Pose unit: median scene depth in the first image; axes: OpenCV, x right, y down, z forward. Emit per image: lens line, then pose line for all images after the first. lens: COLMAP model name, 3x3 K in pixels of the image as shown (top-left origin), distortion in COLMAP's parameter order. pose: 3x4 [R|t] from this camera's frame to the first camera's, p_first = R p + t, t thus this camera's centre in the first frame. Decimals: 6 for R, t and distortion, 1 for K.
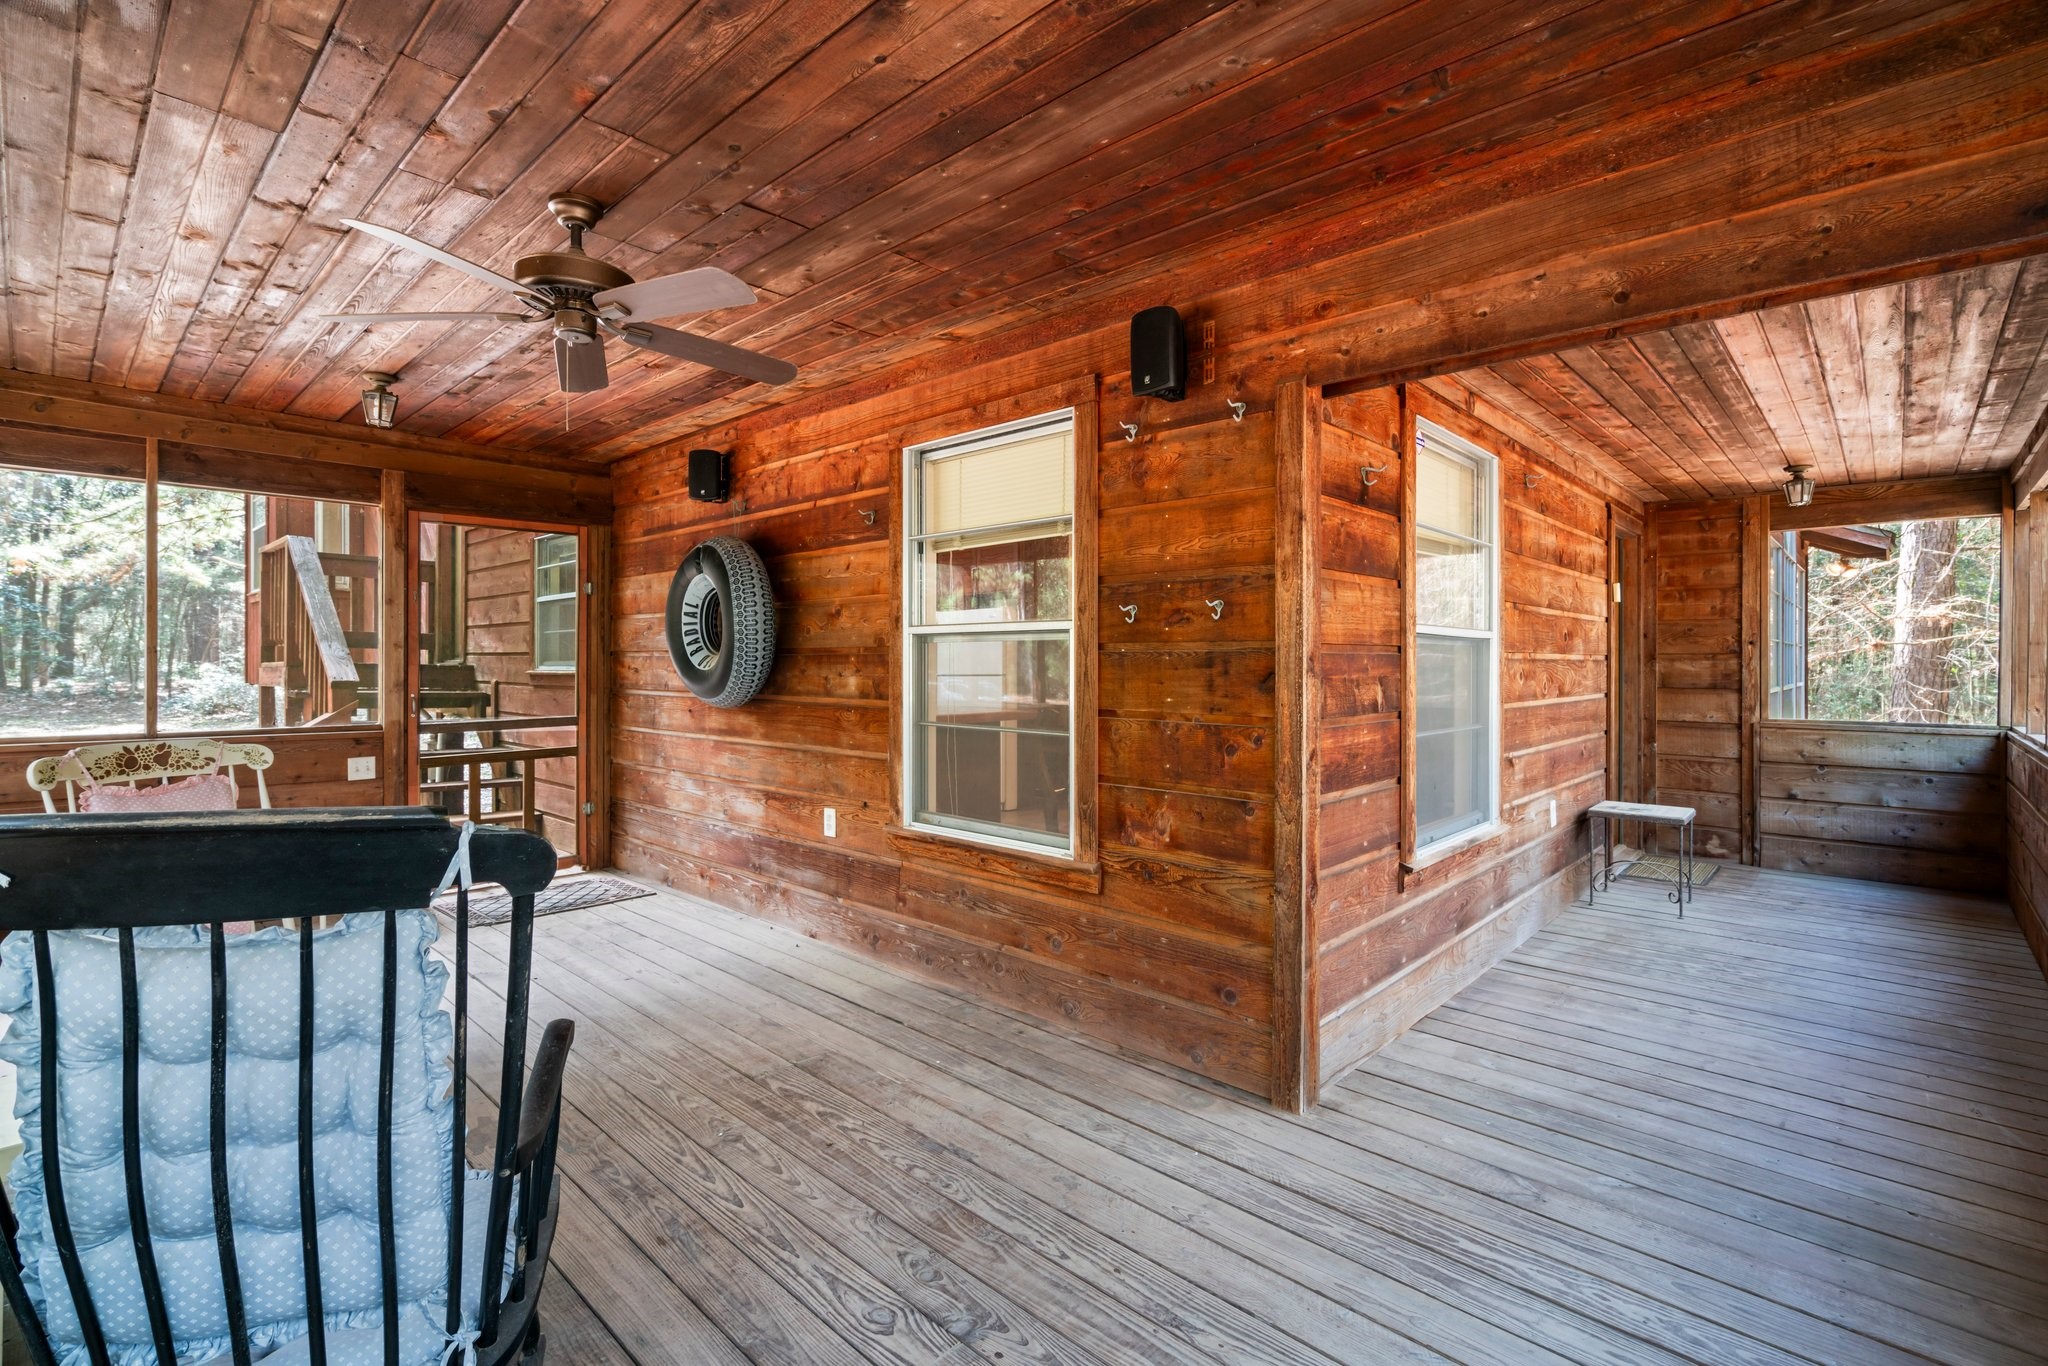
lens RADIAL K [[932.1, 0, 1028.8], [0, 932.1, 667.7], [0, 0, 1]] dist [-0.009784, 0.005347]
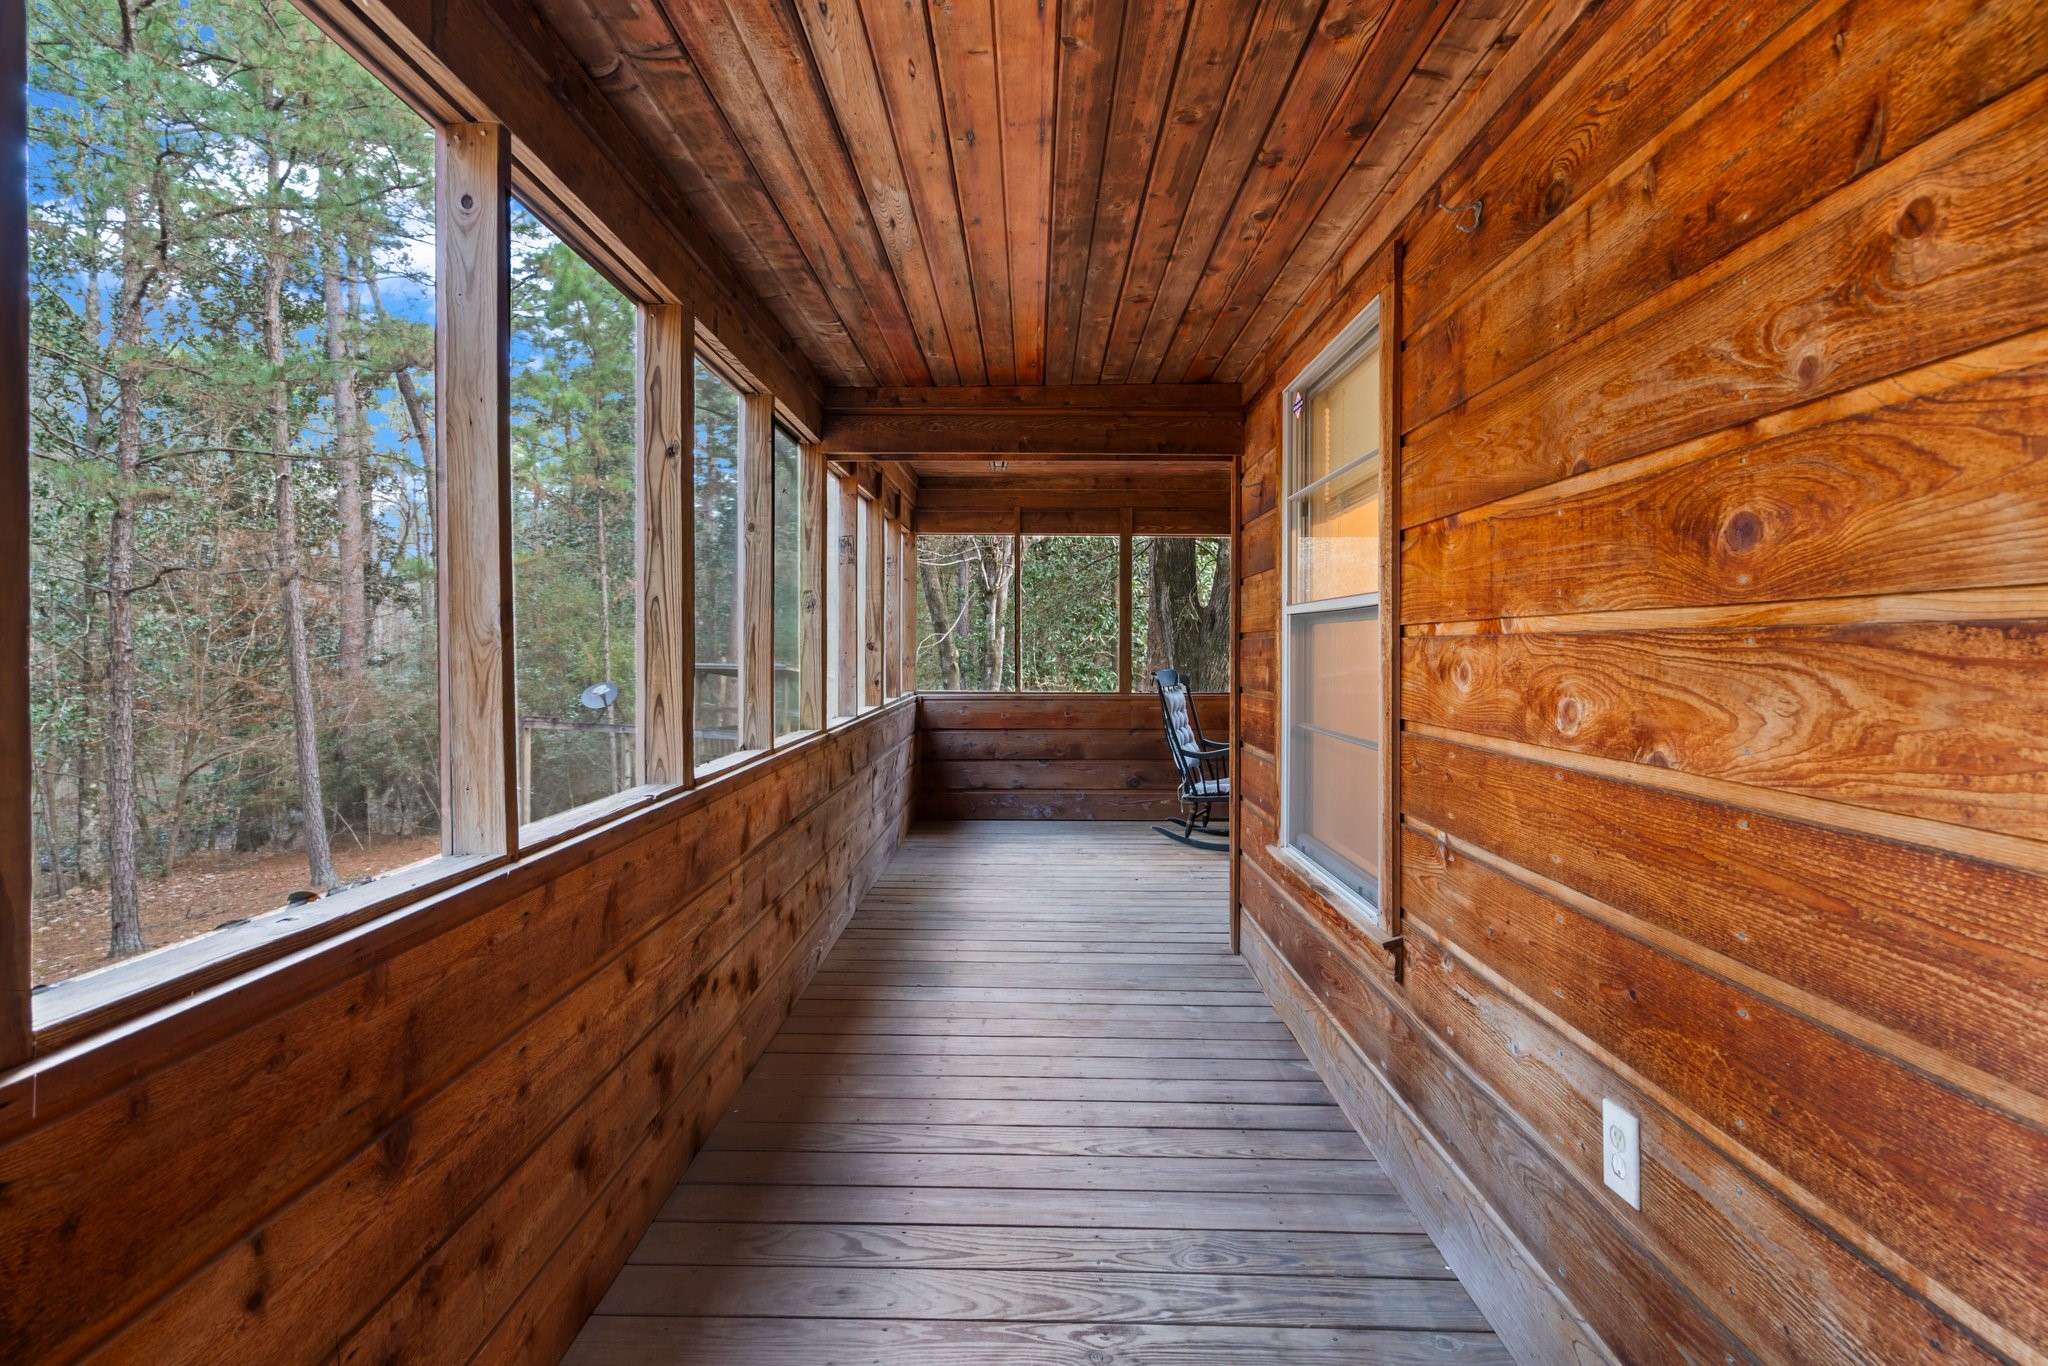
lens RADIAL K [[1004.9, 0, 1021.4], [0, 1004.9, 672.3], [0, 0, 1]] dist [-0.000146, -0.000013]
pose [[-0.739301, 0.011468, -0.673278, 1.235782], [-0.010282, 0.999546, 0.028315, -0.003108], [0.673297, 0.027855, -0.738848, 1.487471]]
